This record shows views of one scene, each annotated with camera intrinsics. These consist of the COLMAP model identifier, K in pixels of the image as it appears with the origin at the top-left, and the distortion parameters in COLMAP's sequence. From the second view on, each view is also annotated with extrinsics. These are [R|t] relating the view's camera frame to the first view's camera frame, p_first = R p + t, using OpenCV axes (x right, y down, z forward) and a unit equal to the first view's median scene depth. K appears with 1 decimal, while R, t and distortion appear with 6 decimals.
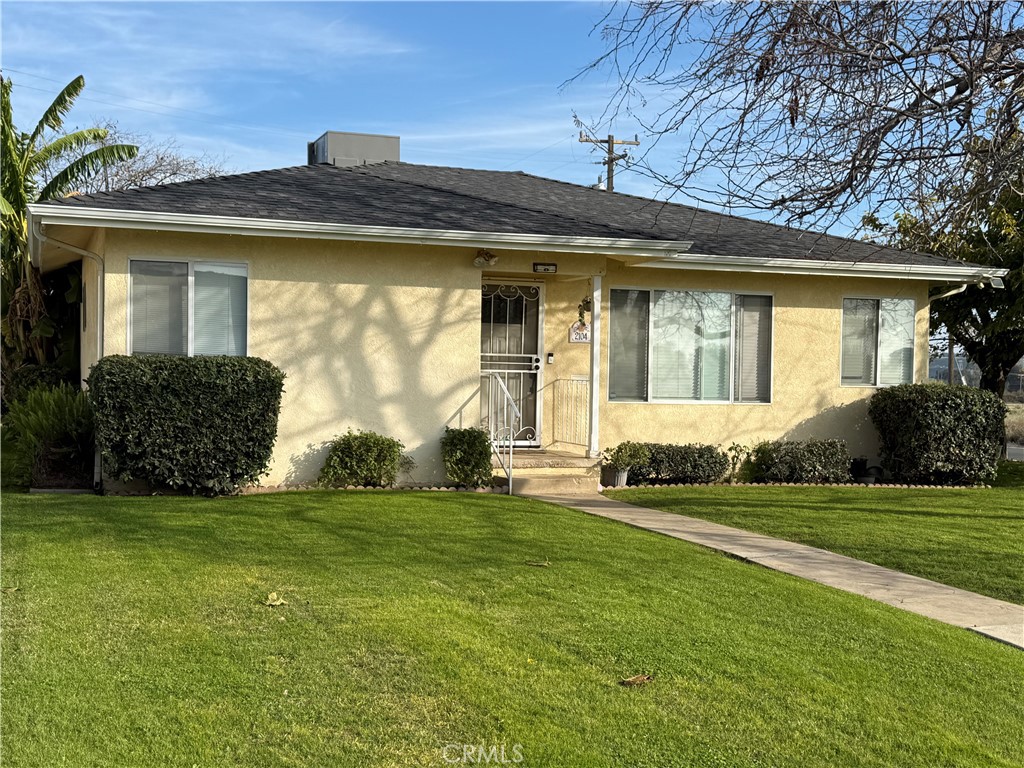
lens RADIAL K [[1277.4, 0, 511.7], [0, 1277.4, 391.2], [0, 0, 1]] dist [0.103063, 0.000000]
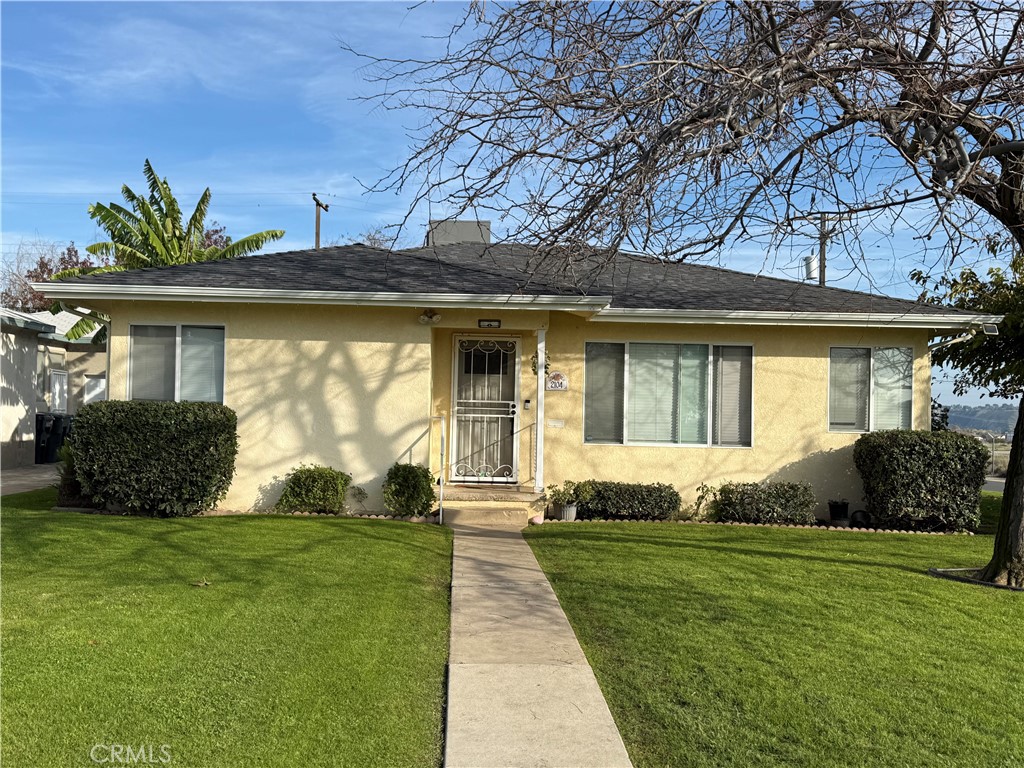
lens RADIAL K [[1071.8, 0, 512.2], [0, 1071.8, 373.4], [0, 0, 1]] dist [0.097488, 0.000000]
pose [[0.953616, -0.010935, -0.300826, 0.317269], [-0.008249, 0.998015, -0.062428, 0.006600], [0.300911, 0.062014, 0.951634, 0.100597]]
